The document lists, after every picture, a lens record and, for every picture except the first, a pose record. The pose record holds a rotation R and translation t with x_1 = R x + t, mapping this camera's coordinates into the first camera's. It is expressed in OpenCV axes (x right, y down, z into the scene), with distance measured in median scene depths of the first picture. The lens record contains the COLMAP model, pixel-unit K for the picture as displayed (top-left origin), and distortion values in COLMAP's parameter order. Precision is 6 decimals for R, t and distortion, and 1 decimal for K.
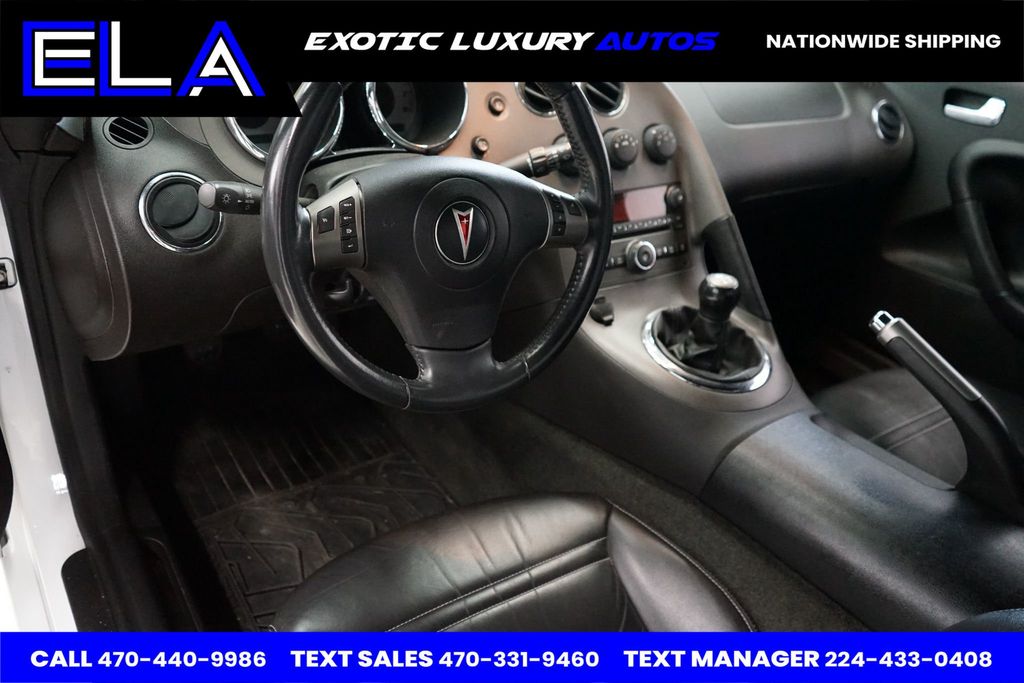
lens RADIAL K [[808.3, 0, 510.8], [0, 808.3, 335.2], [0, 0, 1]] dist [-0.005725, 0.003558]
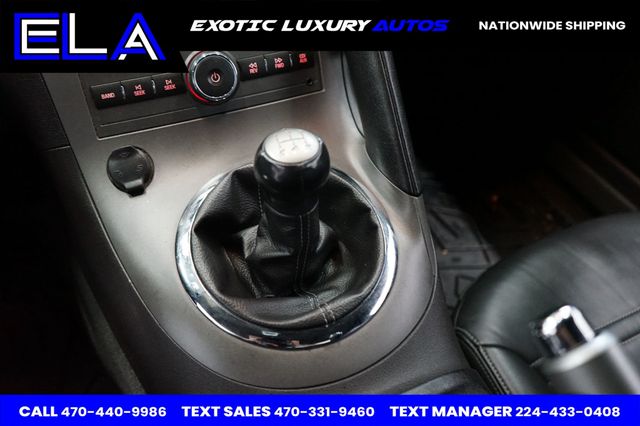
lens RADIAL K [[505.2, 0, 320.0], [0, 505.2, 210.9], [0, 0, 1]] dist [-0.005725, 0.003558]
pose [[0.981006, 0.085313, -0.174207, 0.318614], [-0.034166, 0.960044, 0.277757, -0.109329], [0.190942, -0.266529, 0.944724, 0.630294]]
